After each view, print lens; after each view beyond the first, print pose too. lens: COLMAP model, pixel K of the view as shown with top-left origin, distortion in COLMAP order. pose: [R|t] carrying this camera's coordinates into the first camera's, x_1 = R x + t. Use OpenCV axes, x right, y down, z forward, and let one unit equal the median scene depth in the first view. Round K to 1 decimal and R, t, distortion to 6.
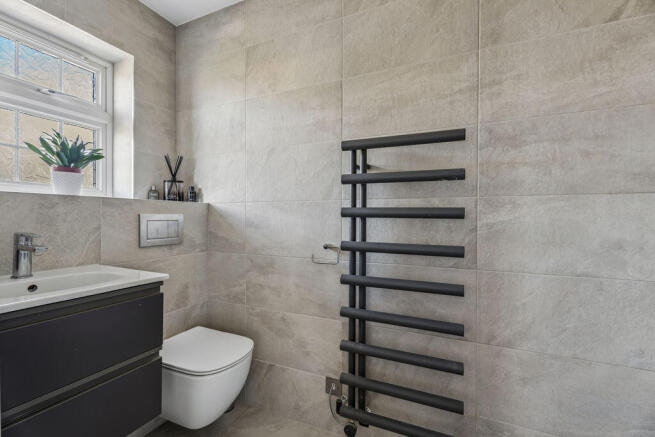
lens RADIAL K [[294.5, 0, 327.1], [0, 294.5, 220.0], [0, 0, 1]] dist [0.000267, -0.000642]
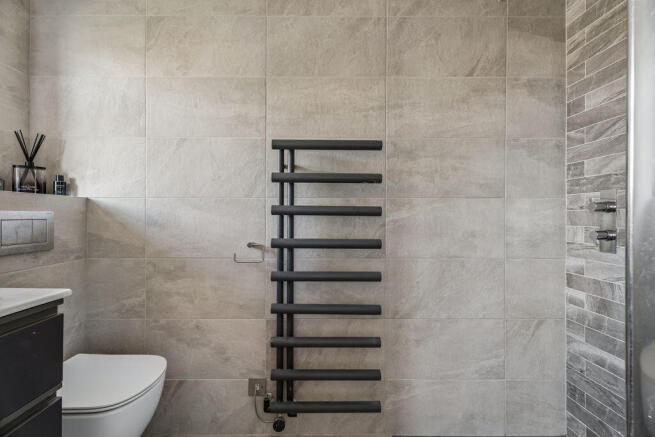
lens RADIAL K [[294.5, 0, 325.6], [0, 294.5, 216.1], [0, 0, 1]] dist [0.000267, -0.000642]
pose [[0.905011, -0.003856, 0.425371, -0.207419], [0.005091, 0.999985, -0.001765, -0.002343], [-0.425358, 0.003763, 0.905018, 0.009855]]
